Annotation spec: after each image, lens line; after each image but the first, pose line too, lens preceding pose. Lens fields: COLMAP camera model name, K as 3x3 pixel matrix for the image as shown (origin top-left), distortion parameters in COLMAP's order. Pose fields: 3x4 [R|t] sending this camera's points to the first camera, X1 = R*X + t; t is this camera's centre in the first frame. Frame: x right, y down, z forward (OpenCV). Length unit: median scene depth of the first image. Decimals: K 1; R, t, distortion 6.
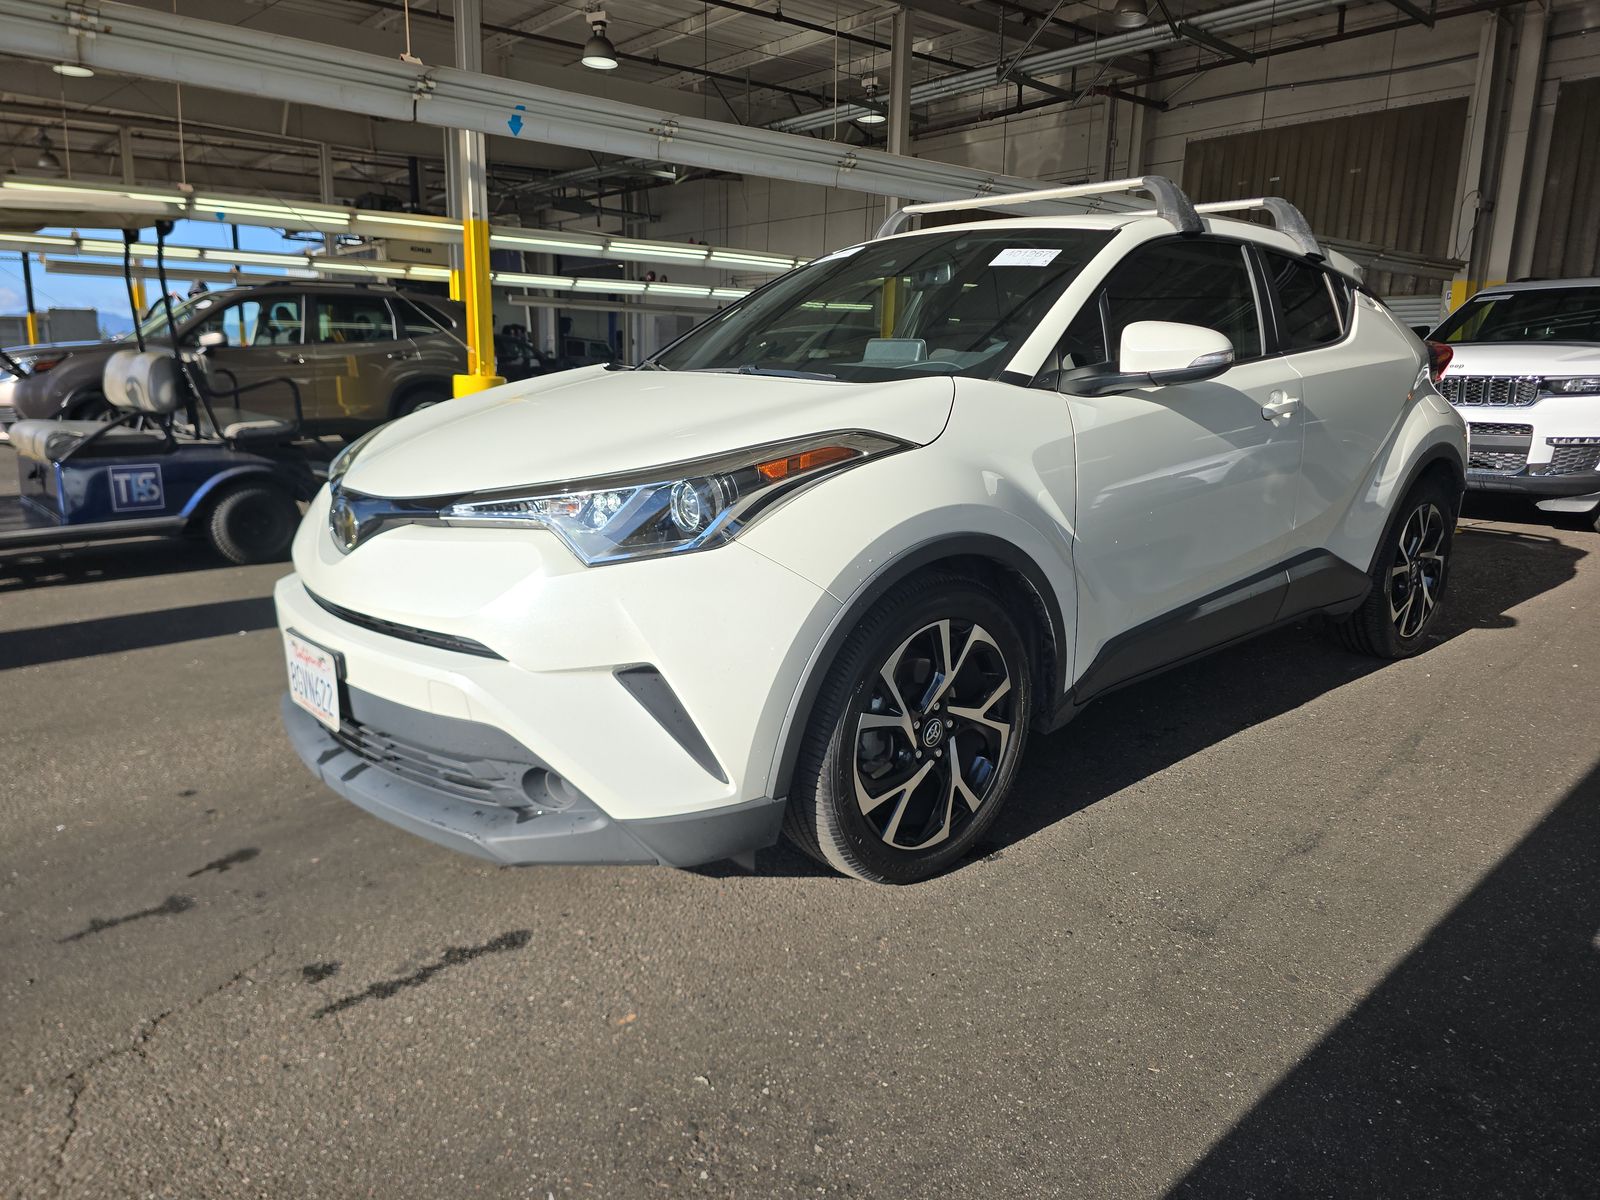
lens RADIAL K [[1077.8, 0, 800.0], [0, 1077.8, 600.0], [0, 0, 1]] dist [0.005375, -0.001541]
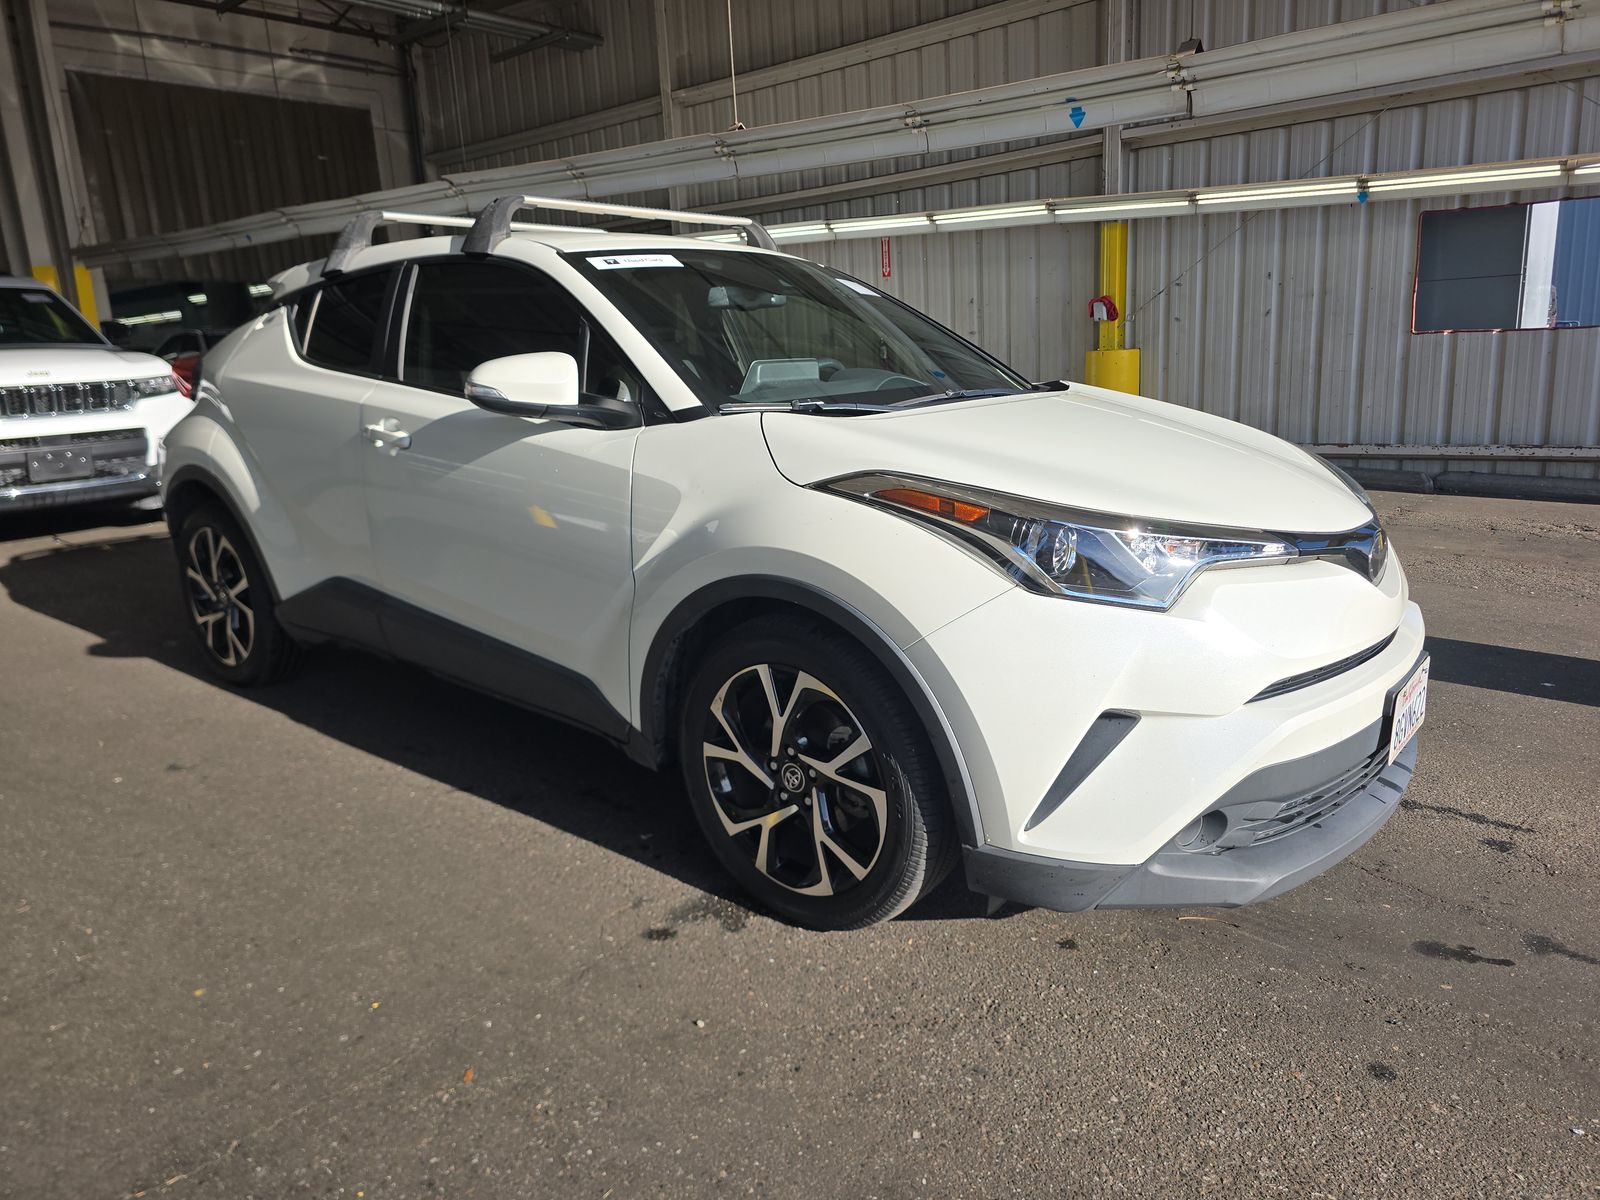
lens RADIAL K [[1063.3, 0, 834.9], [0, 1063.3, 603.0], [0, 0, 1]] dist [0.064134, -0.053455]
pose [[-0.163834, -0.249818, 0.954332, -1.168028], [0.238010, 0.928814, 0.283998, -0.387790], [-0.957345, 0.273670, -0.092713, 1.416457]]
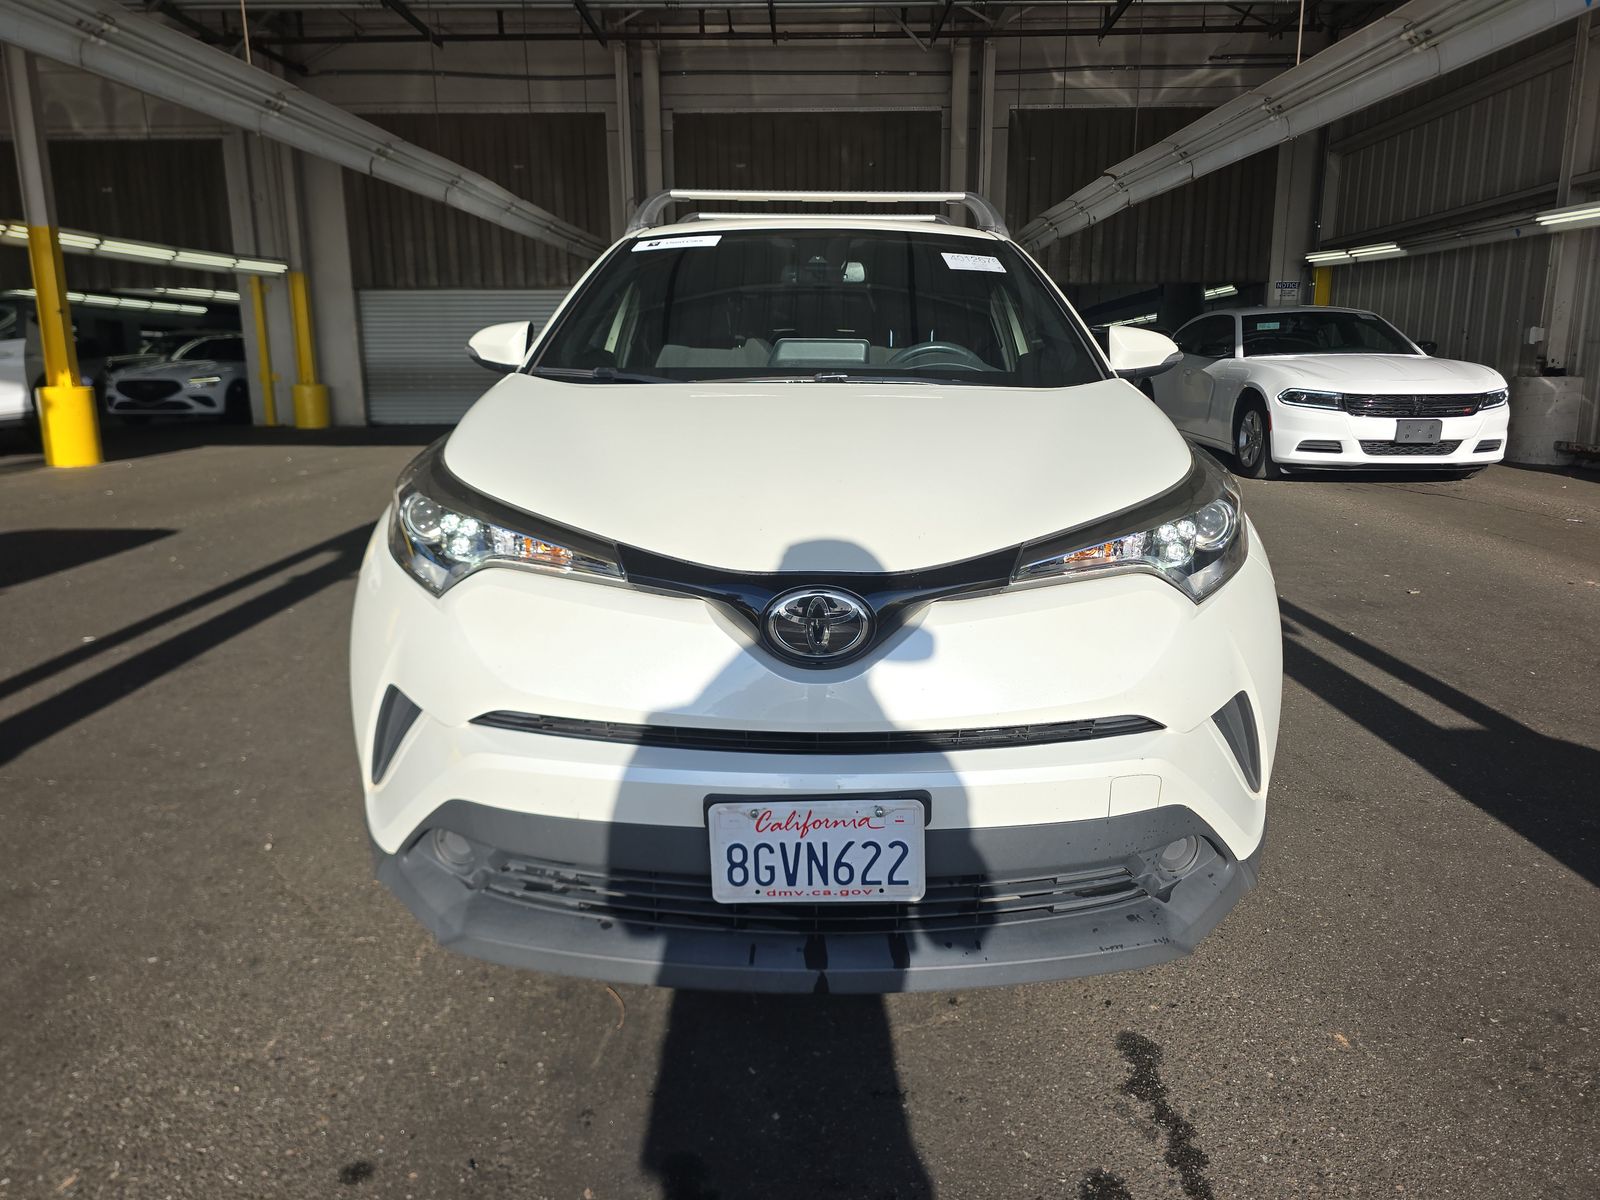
lens RADIAL K [[1086.3, 0, 800.0], [0, 1086.3, 600.0], [0, 0, 1]] dist [0.007184, 0.001075]
pose [[0.670958, -0.180369, 0.719223, -0.833361], [0.169463, 0.981593, 0.088076, -0.132511], [-0.721870, 0.062786, 0.689174, 0.467473]]
